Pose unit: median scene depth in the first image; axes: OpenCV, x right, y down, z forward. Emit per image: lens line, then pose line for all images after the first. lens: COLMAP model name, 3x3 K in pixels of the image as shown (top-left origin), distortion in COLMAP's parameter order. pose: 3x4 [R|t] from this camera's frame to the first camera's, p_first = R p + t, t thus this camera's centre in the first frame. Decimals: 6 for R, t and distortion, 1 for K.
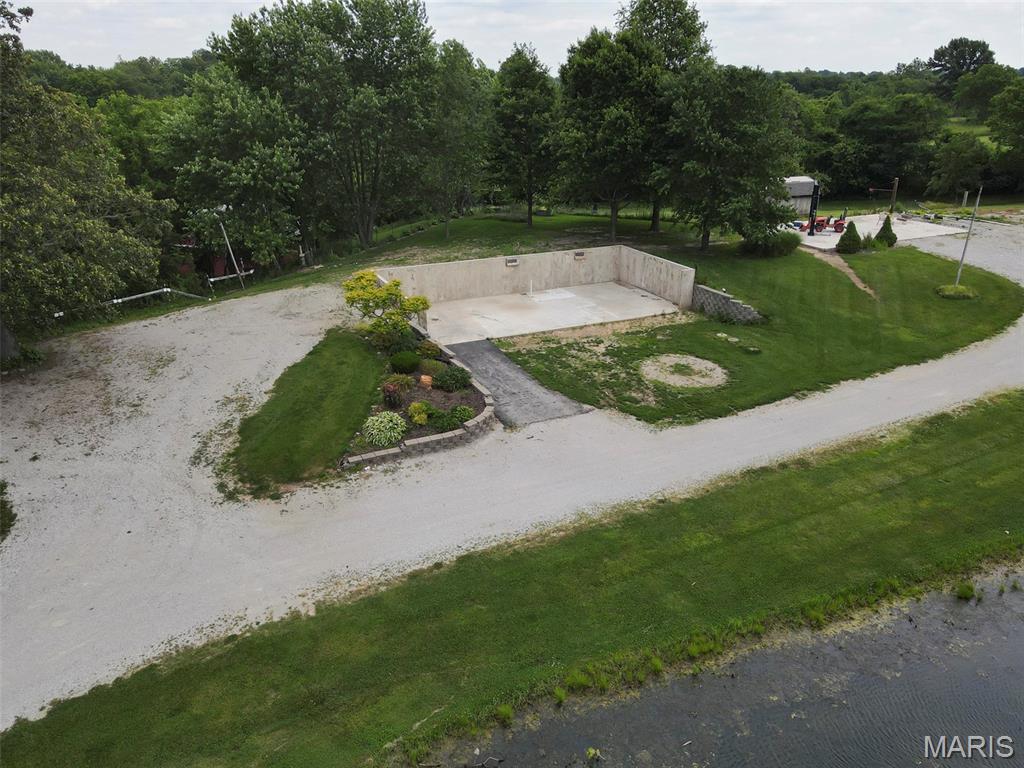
lens RADIAL K [[752.5, 0, 512.9], [0, 752.5, 386.7], [0, 0, 1]] dist [0.003094, 0.027438]
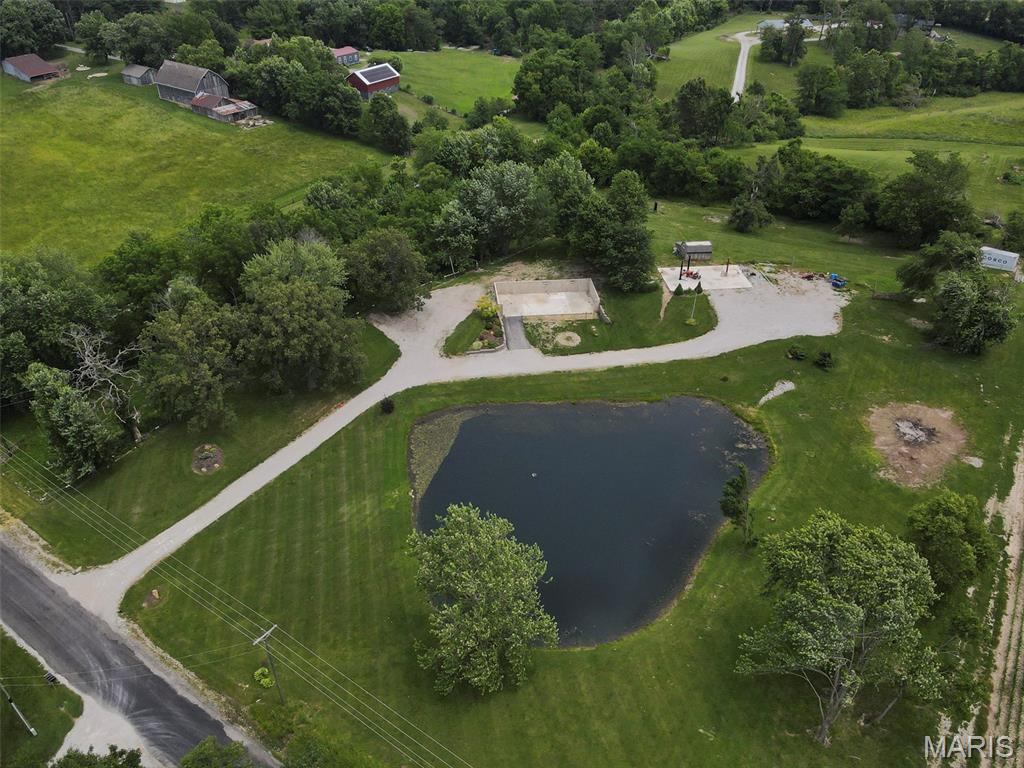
lens RADIAL K [[749.8, 0, 512.8], [0, 749.8, 387.4], [0, 0, 1]] dist [0.021324, -0.006145]
pose [[0.948531, 0.190310, -0.253122, 0.990838], [-0.129255, 0.962335, 0.239174, -0.658525], [0.289106, -0.194147, 0.937403, -2.575194]]
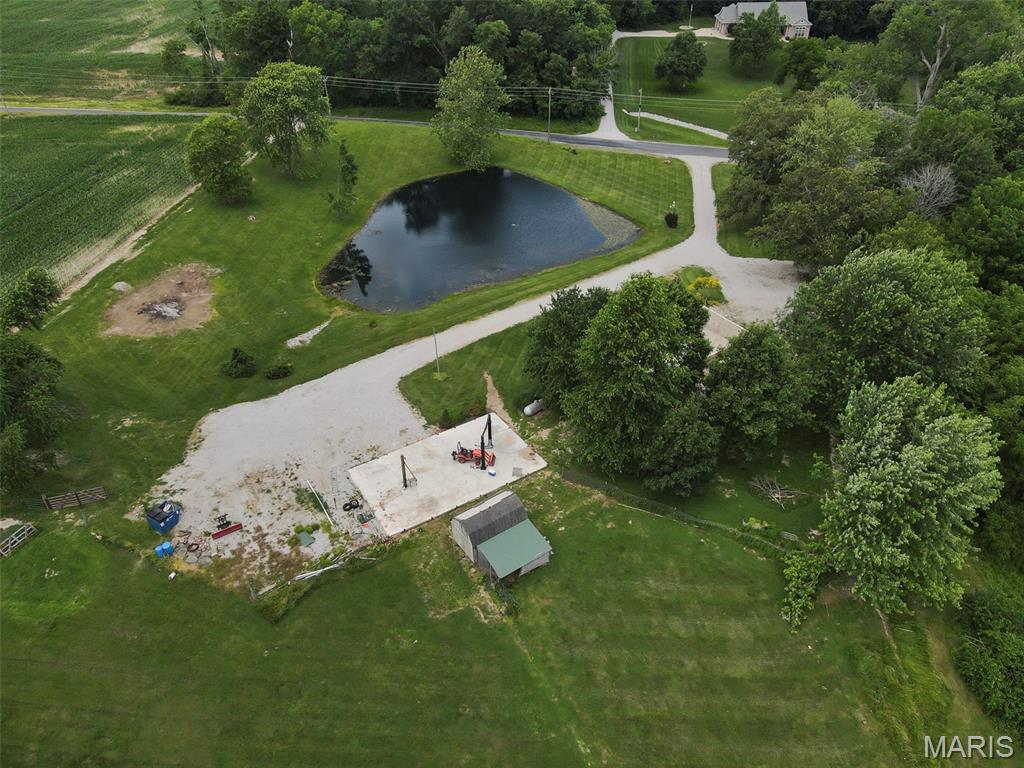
lens RADIAL K [[752.5, 0, 512.9], [0, 752.5, 386.7], [0, 0, 1]] dist [0.003094, 0.027438]
pose [[-0.989314, 0.098794, -0.107224, 0.846314], [-0.036675, 0.543153, 0.838833, -2.224990], [0.141110, 0.833802, -0.533726, 2.764172]]
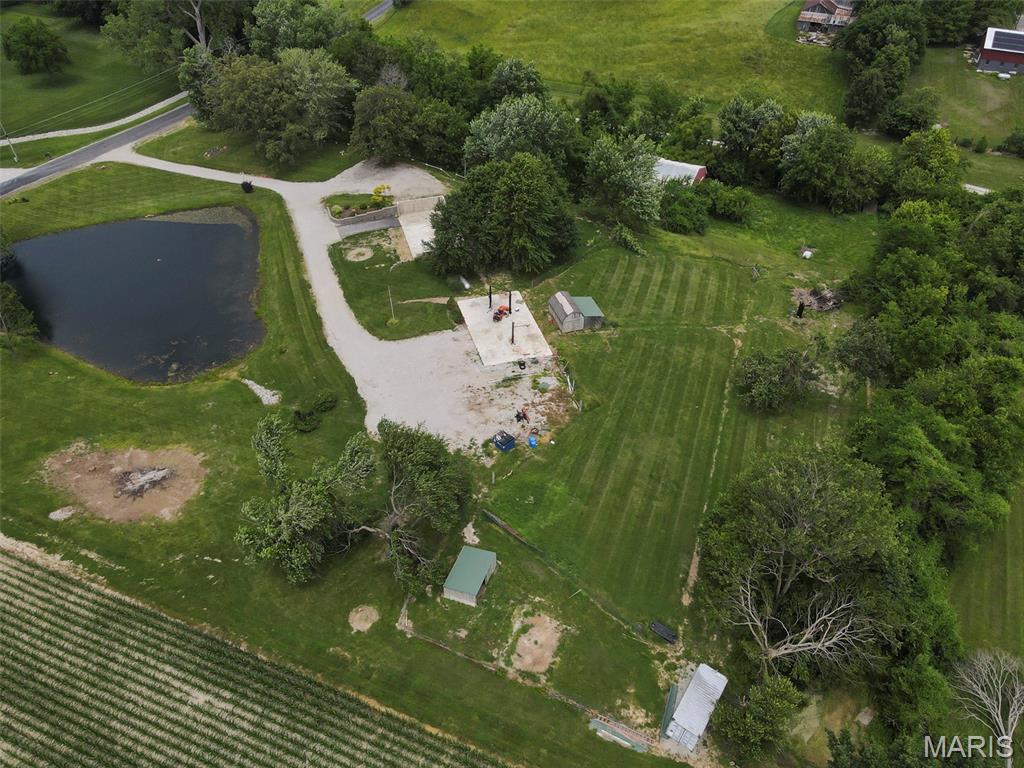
lens RADIAL K [[752.5, 0, 512.9], [0, 752.5, 386.7], [0, 0, 1]] dist [0.003094, 0.027438]
pose [[-0.133071, 0.661799, -0.737777, 3.347701], [-0.365845, 0.659027, 0.657146, -2.328847], [0.921113, 0.357359, 0.154419, 1.467879]]
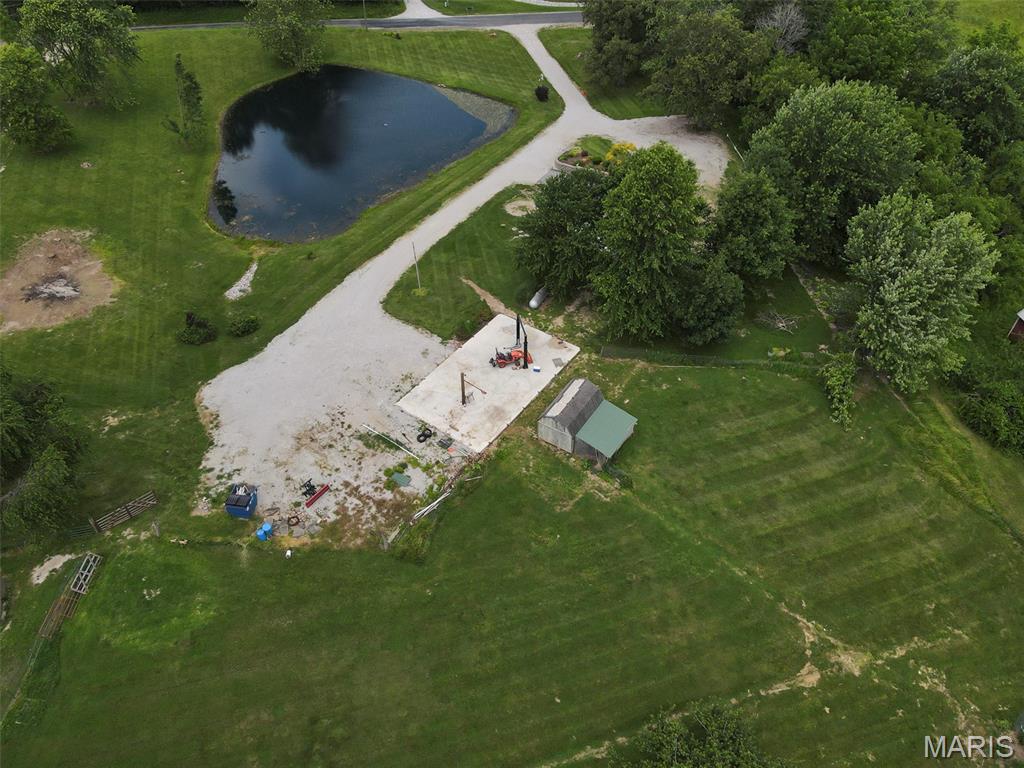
lens RADIAL K [[752.5, 0, 512.9], [0, 752.5, 386.7], [0, 0, 1]] dist [0.003094, 0.027438]
pose [[-0.865146, 0.359226, -0.349971, 1.503860], [-0.168804, 0.448530, 0.877682, -2.181644], [0.472259, 0.818400, -0.327405, 2.555063]]
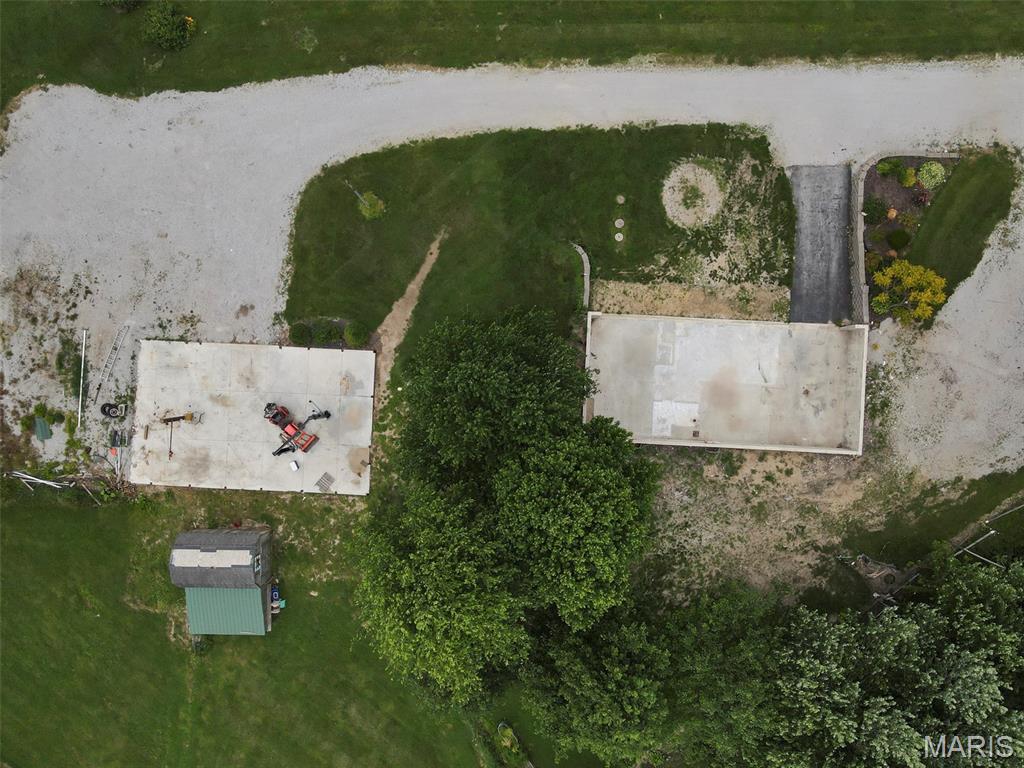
lens RADIAL K [[749.8, 0, 512.8], [0, 749.8, 387.4], [0, 0, 1]] dist [0.021324, -0.006145]
pose [[-0.888725, -0.458081, 0.018168, 0.368922], [0.191372, -0.334685, 0.922693, -1.637833], [-0.416587, 0.823497, 0.385107, 0.993364]]
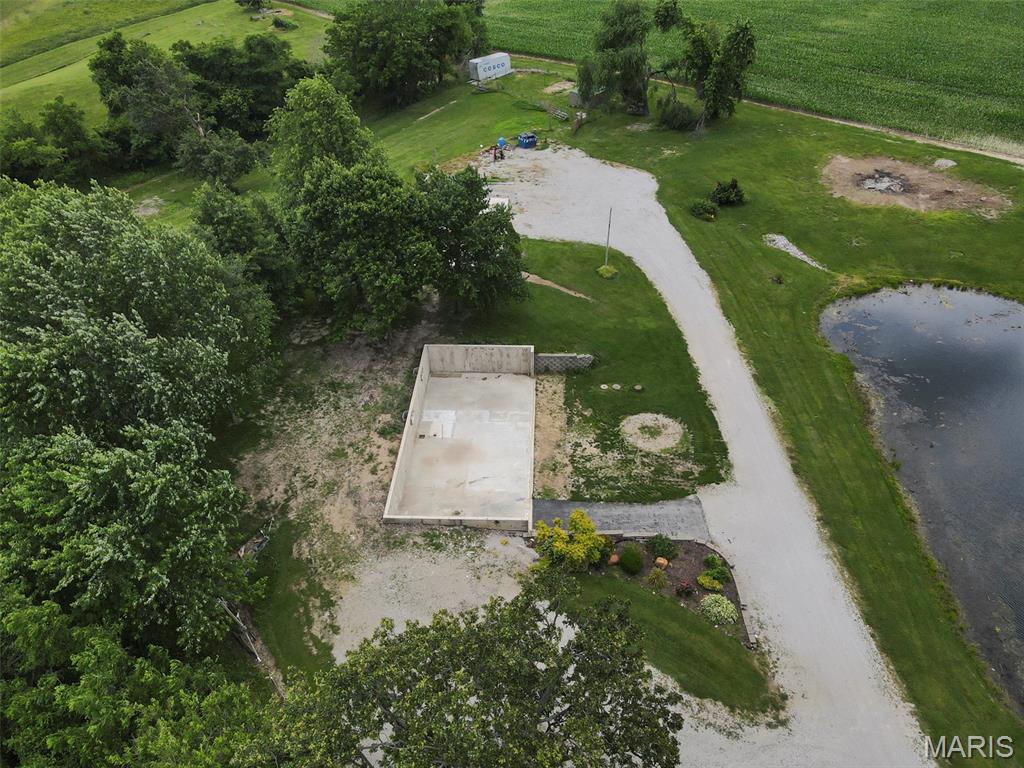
lens RADIAL K [[752.5, 0, 512.9], [0, 752.5, 386.7], [0, 0, 1]] dist [0.003094, 0.027438]
pose [[0.448615, -0.536719, 0.714617, -0.968424], [0.342817, 0.841772, 0.417010, -0.868052], [-0.825361, 0.057906, 0.561628, 0.452348]]
